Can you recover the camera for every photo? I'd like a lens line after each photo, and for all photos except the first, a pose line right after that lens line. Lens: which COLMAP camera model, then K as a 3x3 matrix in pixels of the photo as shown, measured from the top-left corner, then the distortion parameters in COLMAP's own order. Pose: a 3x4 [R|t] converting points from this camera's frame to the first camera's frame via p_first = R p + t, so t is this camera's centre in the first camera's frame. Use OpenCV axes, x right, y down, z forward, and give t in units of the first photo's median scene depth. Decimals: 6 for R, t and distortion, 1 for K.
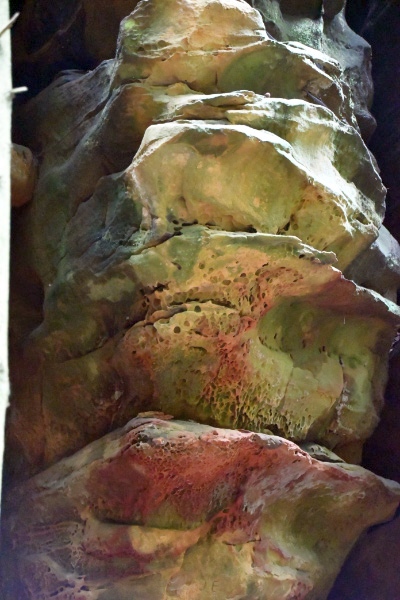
lens RADIAL K [[2293.9, 0, 199.7], [0, 2293.9, 300.7], [0, 0, 1]] dist [1.115268, 0.000000]
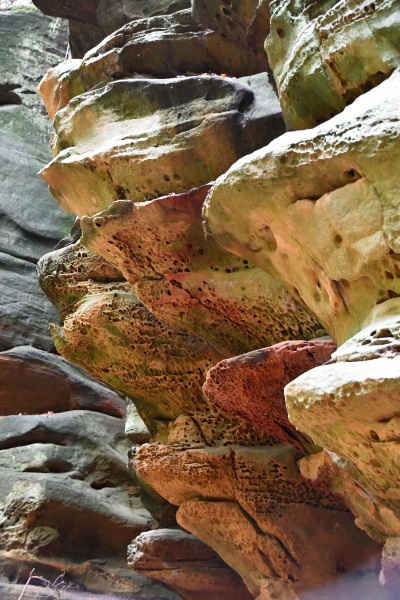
lens RADIAL K [[1344.9, 0, 200.6], [0, 1344.9, 302.1], [0, 0, 1]] dist [0.584097, 0.000000]
pose [[-0.328151, -0.266003, -0.906399, 0.606819], [0.199025, 0.918525, -0.341616, 0.247287], [0.923421, -0.292497, -0.248473, 1.173600]]
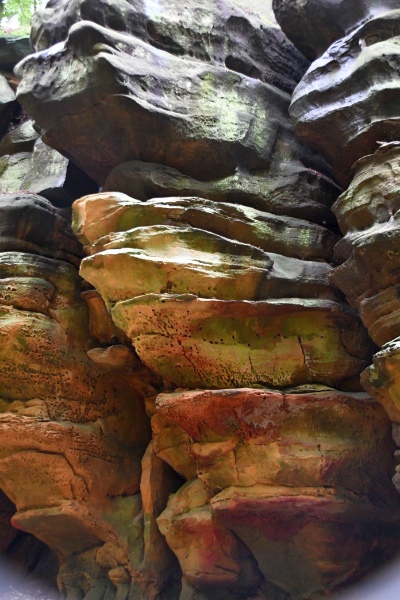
lens RADIAL K [[765.2, 0, 200.4], [0, 765.2, 297.0], [0, 0, 1]] dist [0.136208, 0.000000]
pose [[0.549174, -0.254771, -0.795927, 0.566959], [0.194680, 0.965197, -0.174628, 0.094644], [0.812716, -0.059049, 0.579660, 0.634890]]
